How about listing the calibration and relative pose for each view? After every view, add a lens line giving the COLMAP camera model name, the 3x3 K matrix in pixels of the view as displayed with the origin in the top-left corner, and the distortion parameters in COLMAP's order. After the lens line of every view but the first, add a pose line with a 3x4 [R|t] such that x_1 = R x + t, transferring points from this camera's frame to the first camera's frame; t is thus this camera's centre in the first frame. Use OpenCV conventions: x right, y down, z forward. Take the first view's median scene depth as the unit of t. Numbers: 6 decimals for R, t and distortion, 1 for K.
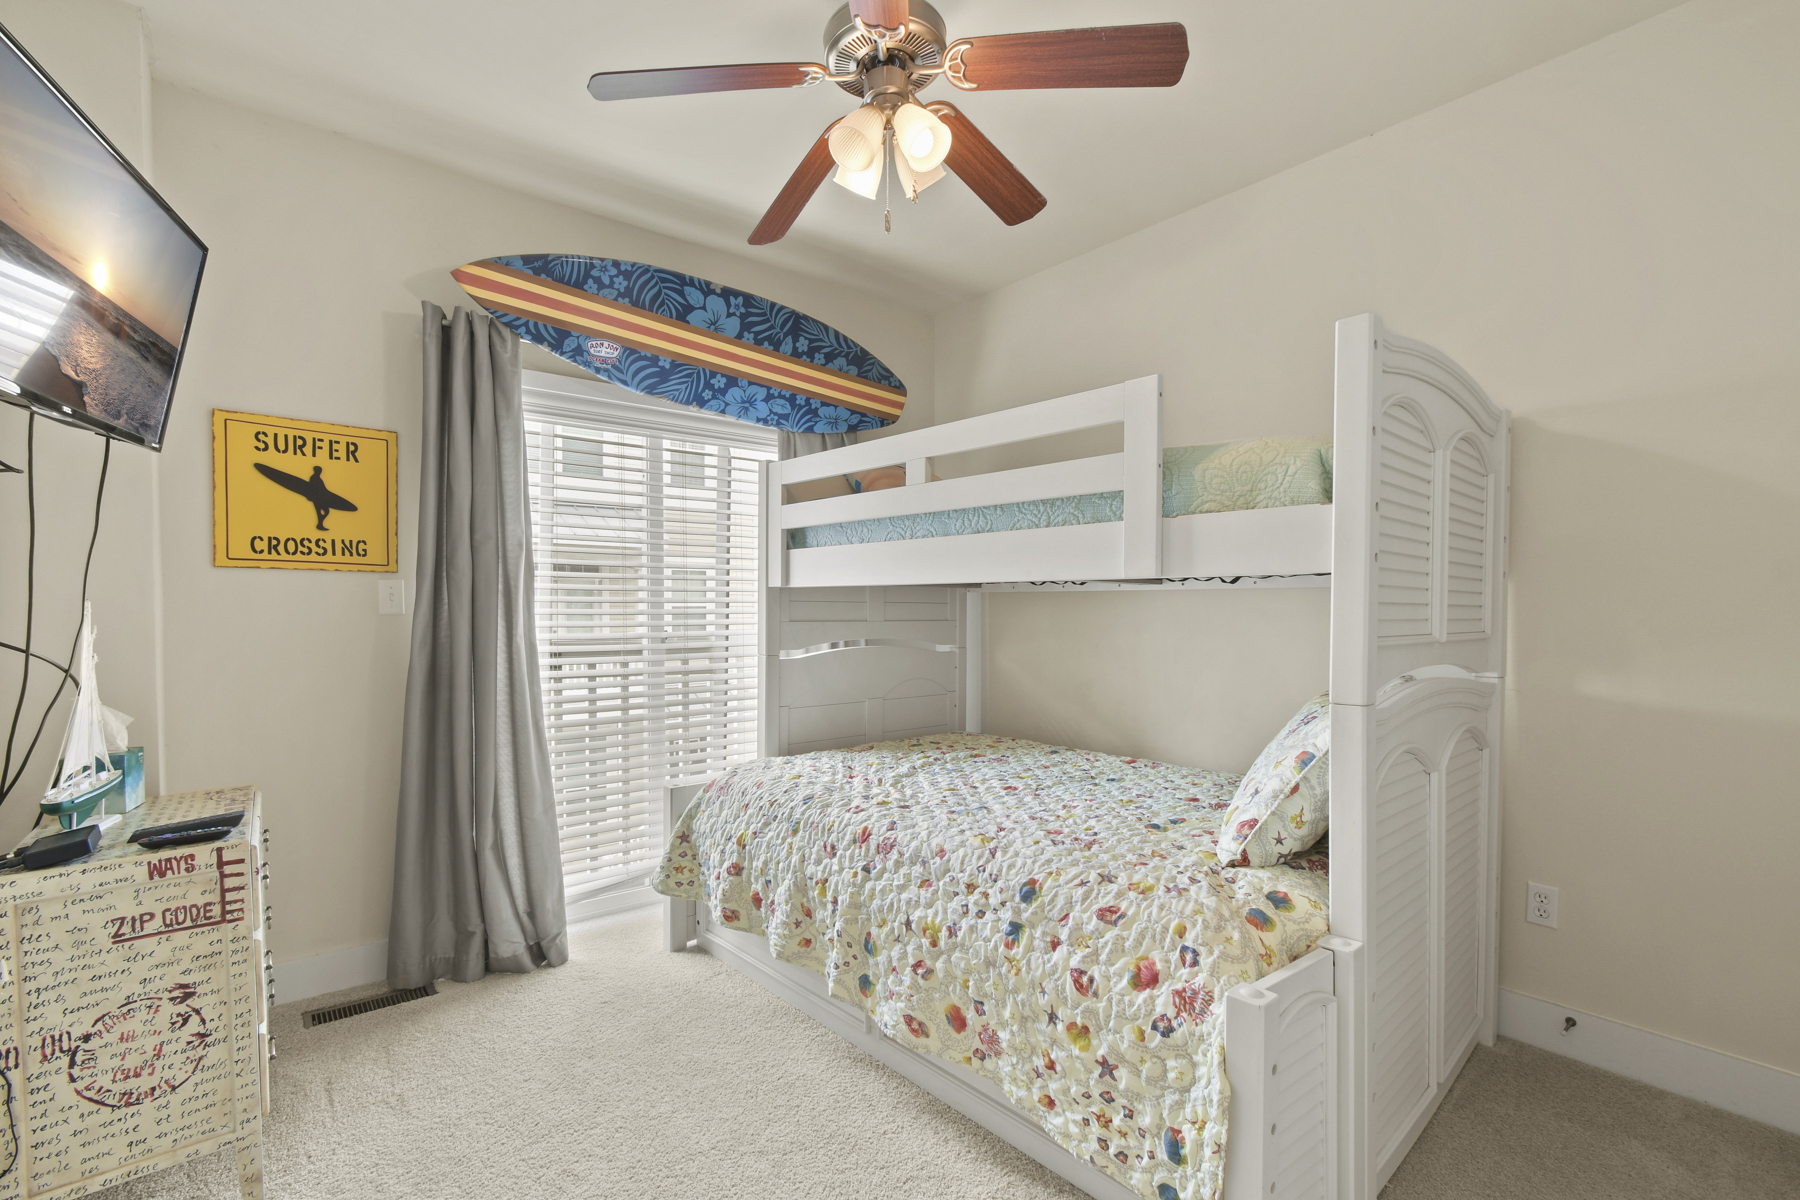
lens RADIAL K [[801.4, 0, 896.5], [0, 801.4, 629.5], [0, 0, 1]] dist [0.000604, 0.000031]
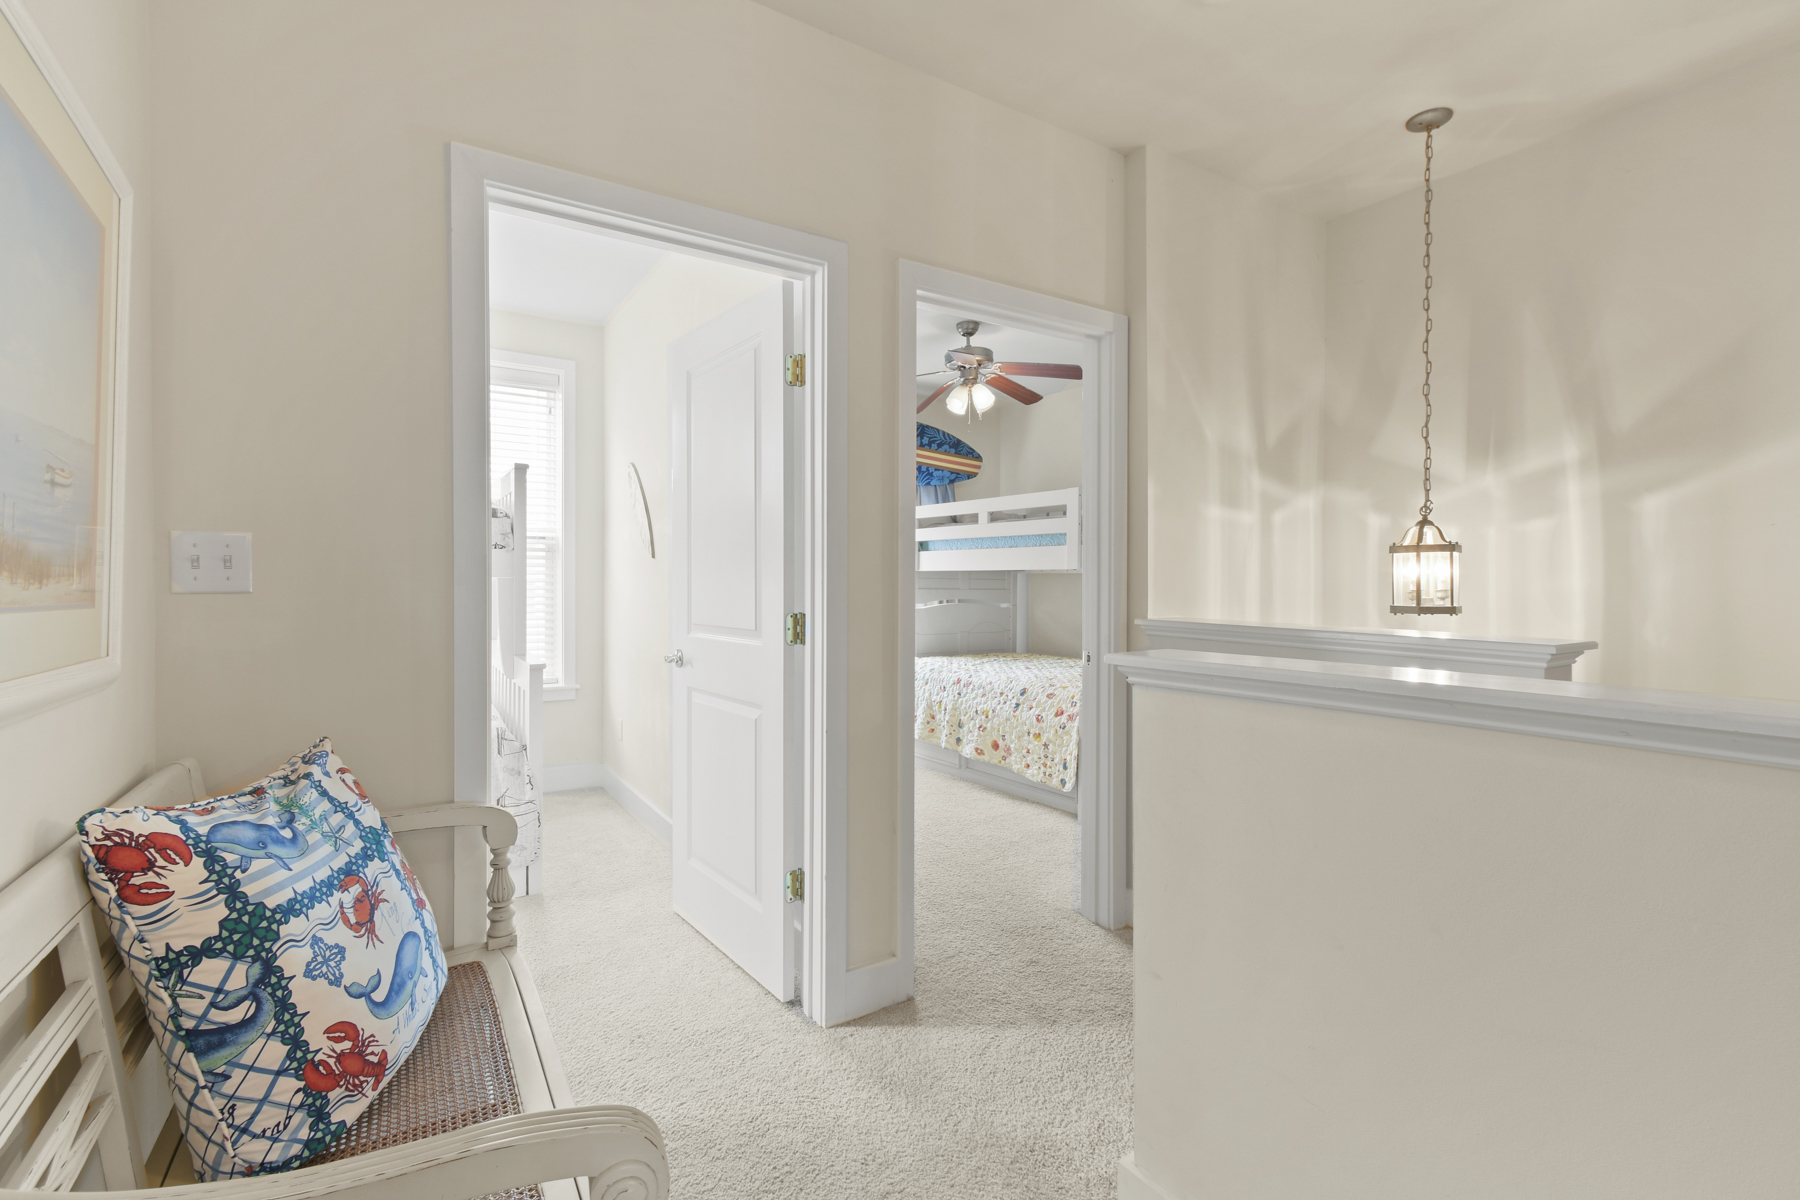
lens RADIAL K [[810.7, 0, 901.4], [0, 810.7, 577.1], [0, 0, 1]] dist [0.002632, 0.000277]
pose [[0.994421, 0.003359, -0.105434, 0.043886], [-0.007037, 0.999379, -0.034530, 0.045790], [0.105252, 0.035079, 0.993827, -1.415687]]
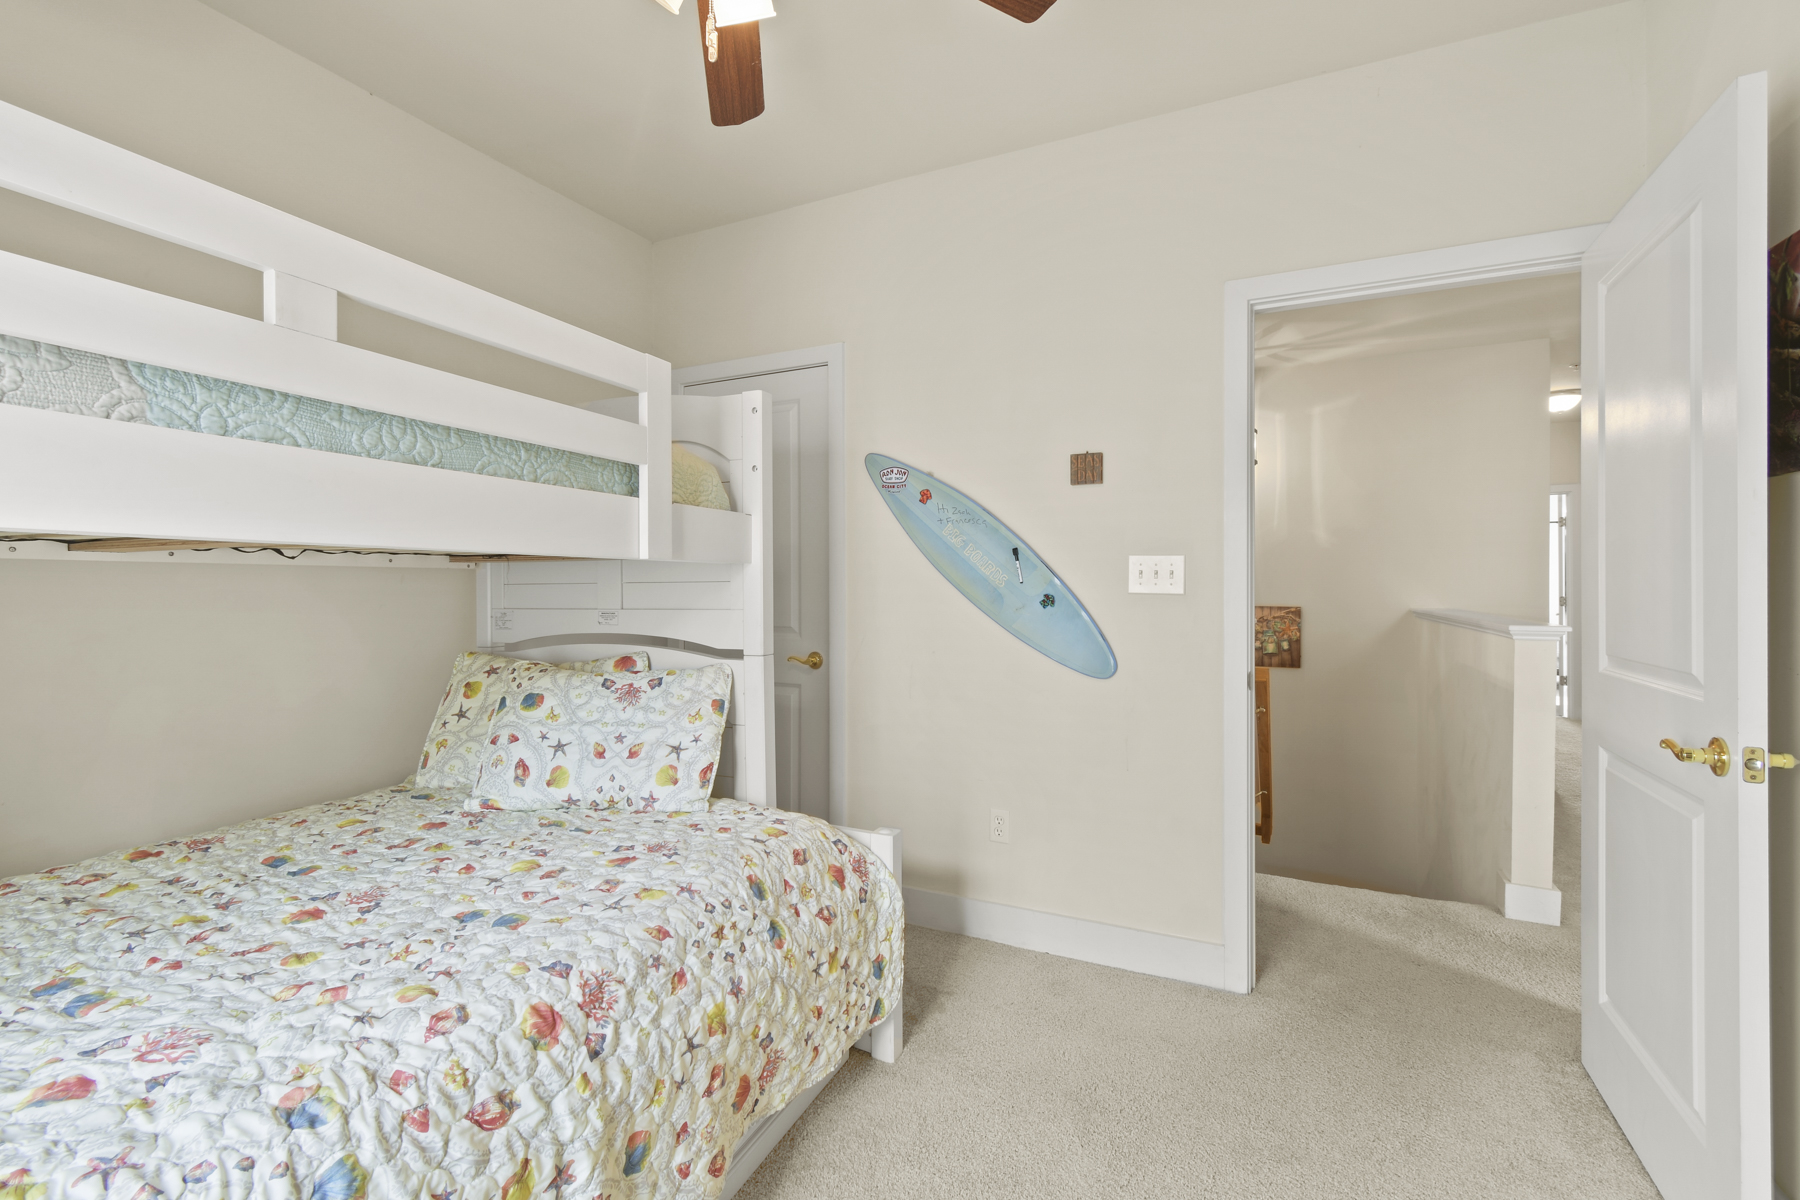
lens RADIAL K [[810.7, 0, 901.4], [0, 810.7, 577.1], [0, 0, 1]] dist [0.002632, 0.000277]
pose [[-0.419175, 0.006033, 0.907886, -0.679678], [0.024831, 0.999680, 0.004821, -0.037158], [-0.907566, 0.024564, -0.419190, 1.076970]]
